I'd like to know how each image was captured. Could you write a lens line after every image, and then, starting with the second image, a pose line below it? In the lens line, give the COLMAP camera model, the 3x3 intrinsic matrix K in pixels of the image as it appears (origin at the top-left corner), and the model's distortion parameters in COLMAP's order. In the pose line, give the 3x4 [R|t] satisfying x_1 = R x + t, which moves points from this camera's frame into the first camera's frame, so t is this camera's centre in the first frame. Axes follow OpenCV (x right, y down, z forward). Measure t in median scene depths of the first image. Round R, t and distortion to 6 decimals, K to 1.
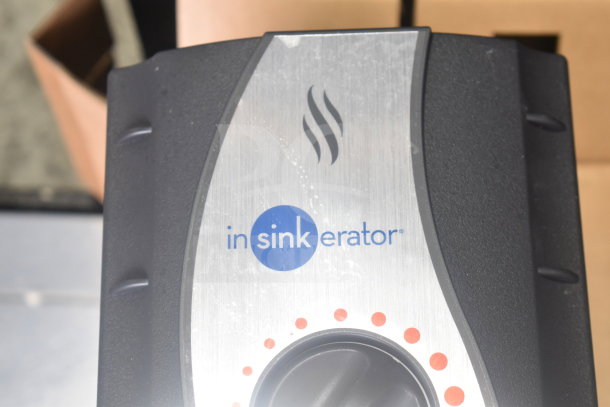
lens RADIAL K [[1371.7, 0, 310.6], [0, 1371.7, 202.8], [0, 0, 1]] dist [0.056247, 0.000000]
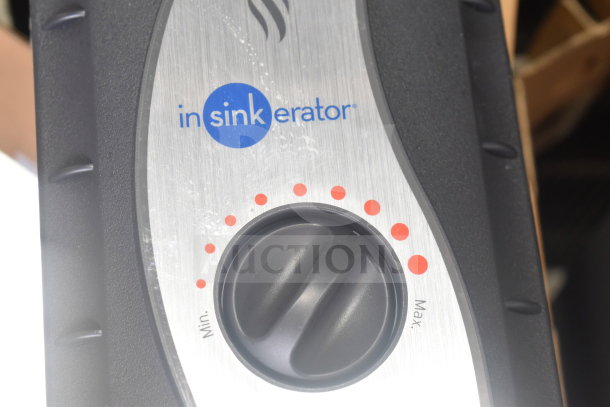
lens RADIAL K [[1371.7, 0, 303.0], [0, 1371.7, 202.2], [0, 0, 1]] dist [0.056247, 0.000000]
pose [[0.986785, -0.030079, 0.159219, -0.130652], [0.027499, 0.999453, 0.018383, 0.070625], [-0.159685, -0.013762, 0.987072, 0.020044]]
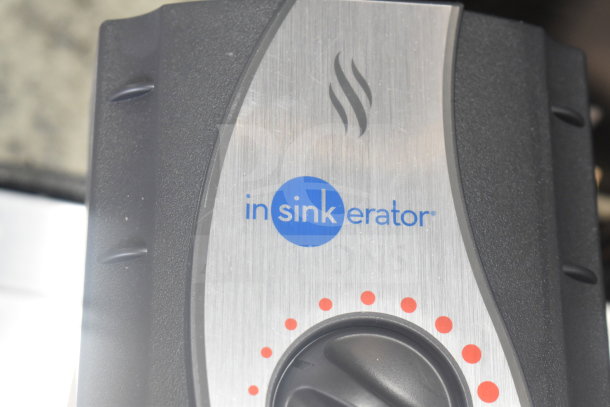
lens RADIAL K [[1371.7, 0, 304.7], [0, 1371.7, 202.7], [0, 0, 1]] dist [0.056247, 0.000000]
pose [[0.985152, 0.075825, 0.154030, -0.161948], [-0.070073, 0.996638, -0.042443, 0.058545], [-0.156730, 0.031020, 0.987154, 0.094567]]
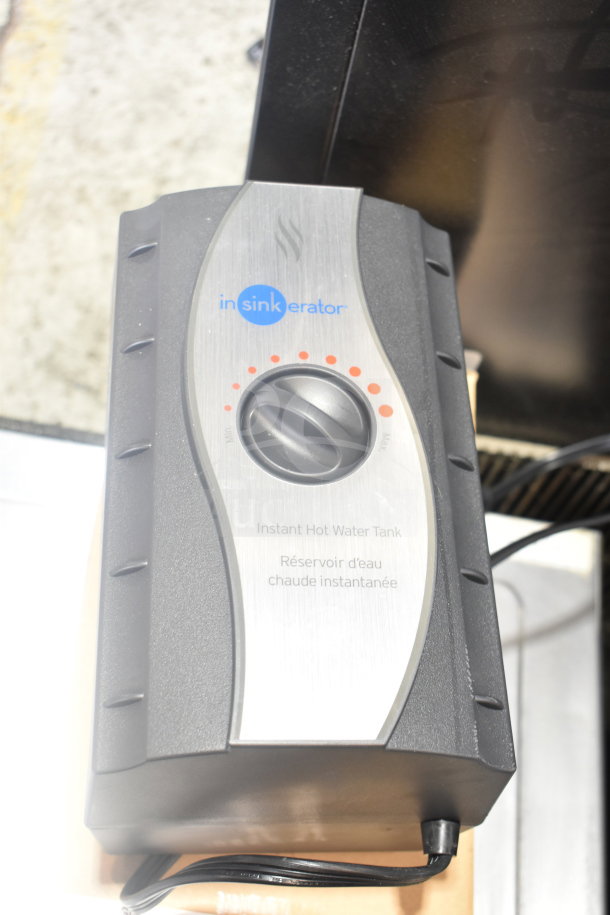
lens RADIAL K [[1184.6, 0, 311.1], [0, 1184.6, 453.6], [0, 0, 1]] dist [-0.029448, 0.000000]
pose [[0.983008, 0.068946, 0.170120, -0.161097], [-0.035168, 0.980351, -0.194102, 0.396997], [-0.180160, 0.184821, 0.966118, -0.124330]]
